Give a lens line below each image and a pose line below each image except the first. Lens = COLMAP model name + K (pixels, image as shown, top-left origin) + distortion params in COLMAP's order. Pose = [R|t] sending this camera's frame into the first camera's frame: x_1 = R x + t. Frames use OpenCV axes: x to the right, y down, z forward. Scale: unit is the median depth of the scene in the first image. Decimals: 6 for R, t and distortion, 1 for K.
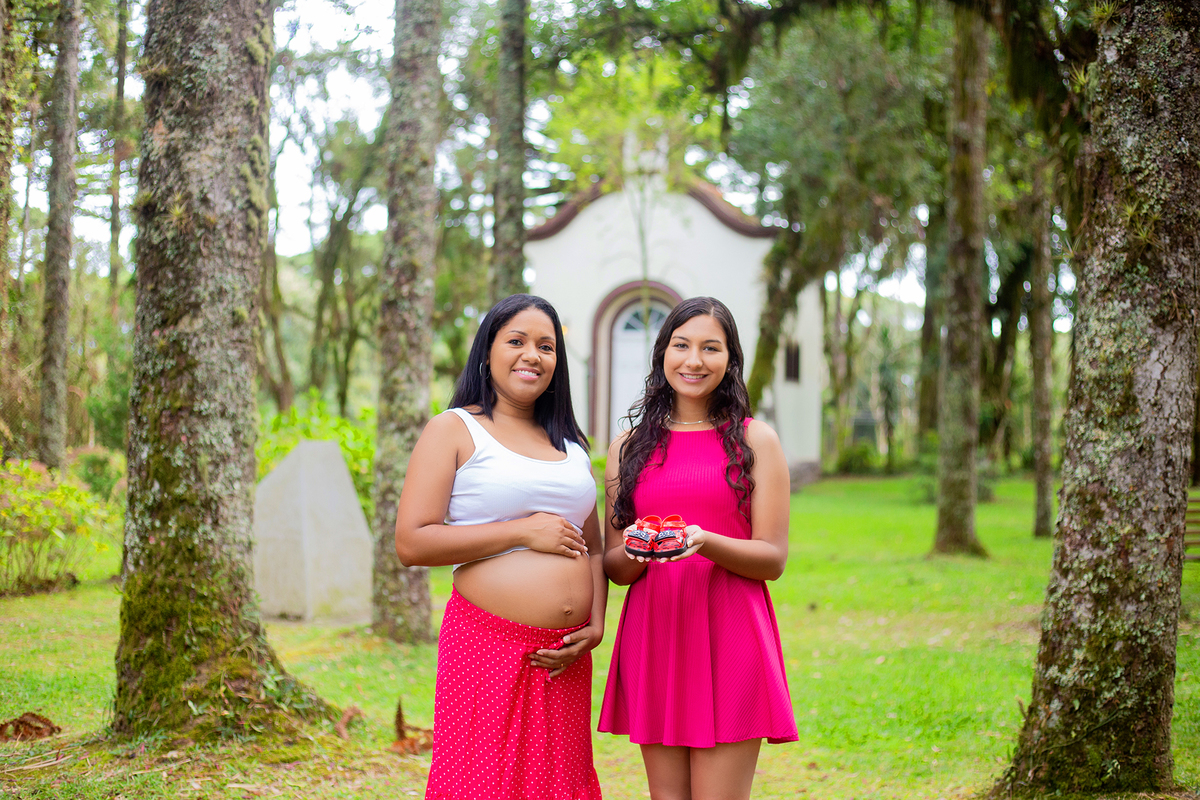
lens RADIAL K [[1761.0, 0, 599.3], [0, 1761.0, 399.0], [0, 0, 1]] dist [-0.137563, 0.000000]
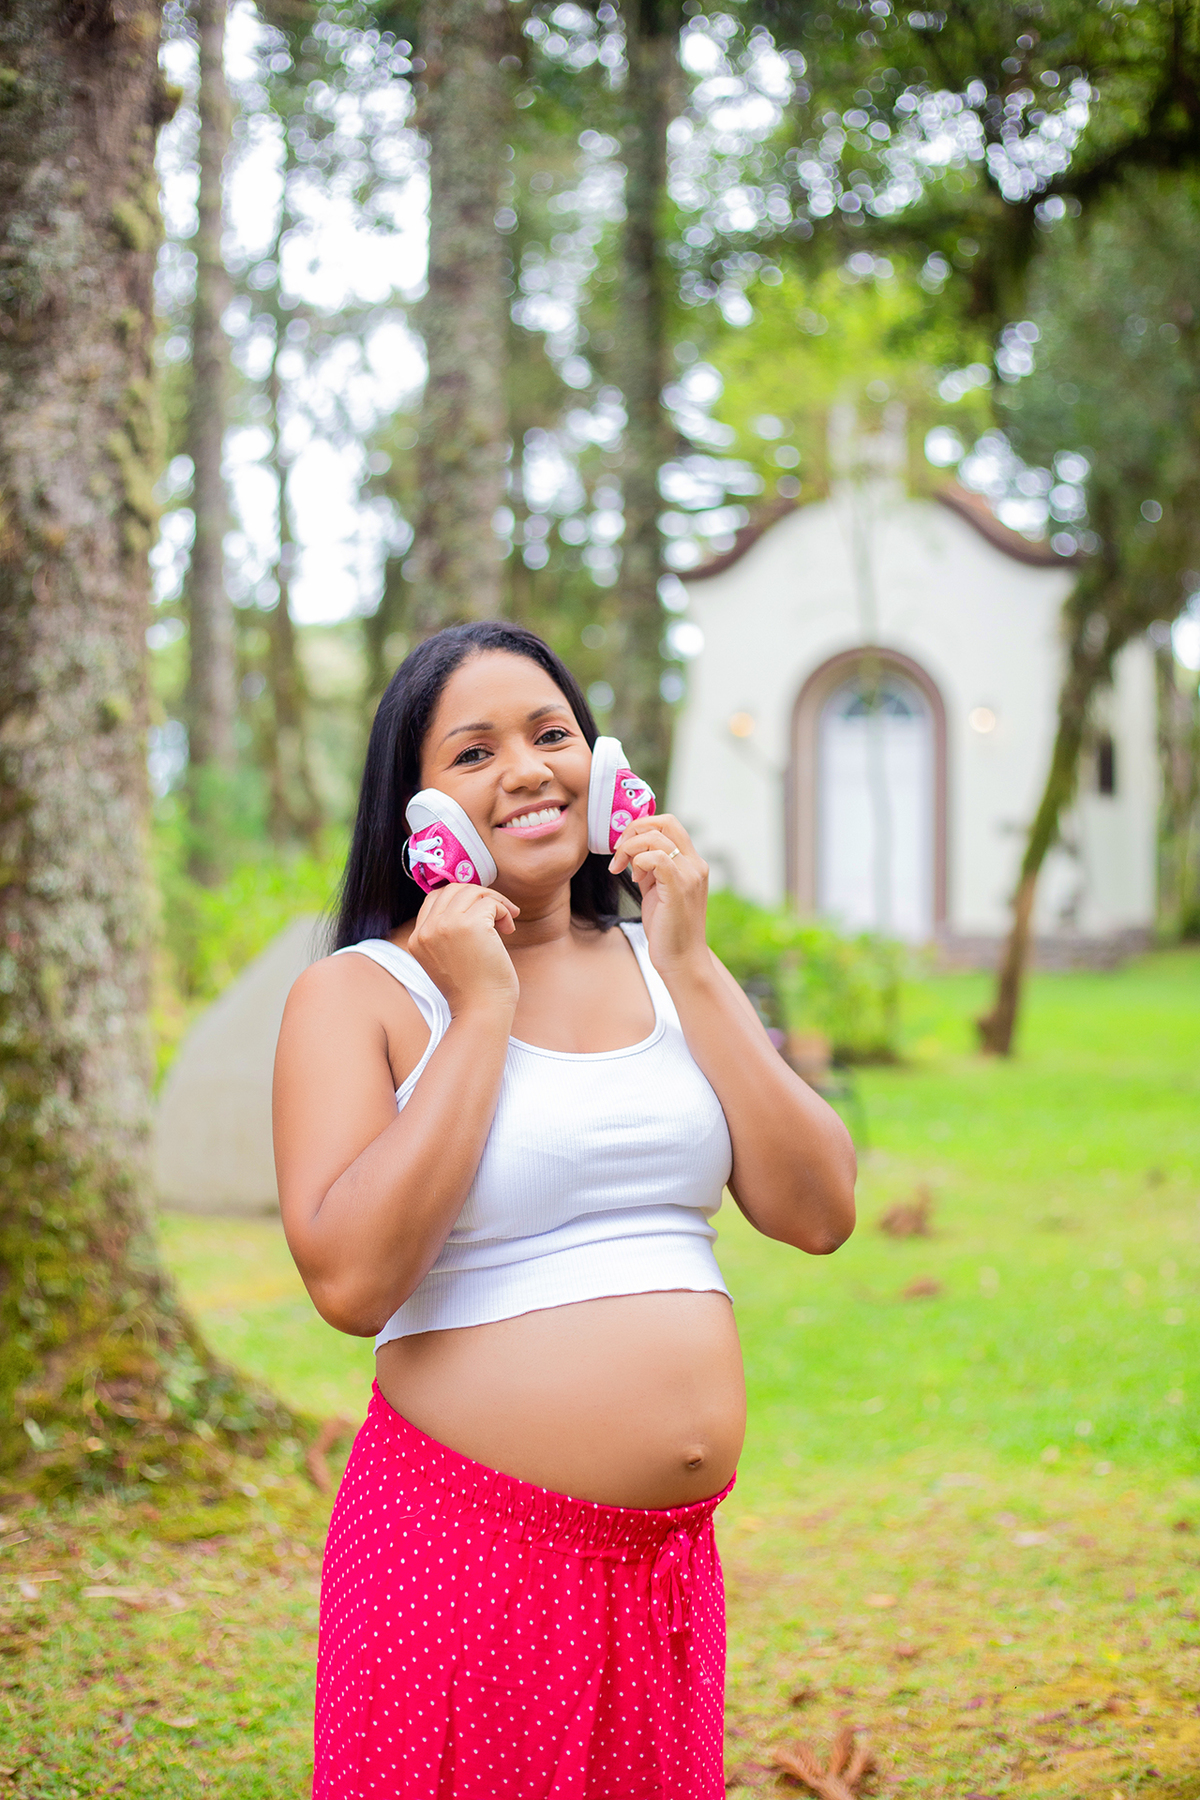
lens RADIAL K [[2641.4, 0, 549.4], [0, 2641.4, 988.2], [0, 0, 1]] dist [-0.137563, 0.000000]
pose [[0.994997, -0.015709, -0.098659, 0.009514], [0.021601, 0.998028, 0.058942, -0.006953], [0.097539, -0.060778, 0.993374, 0.192912]]
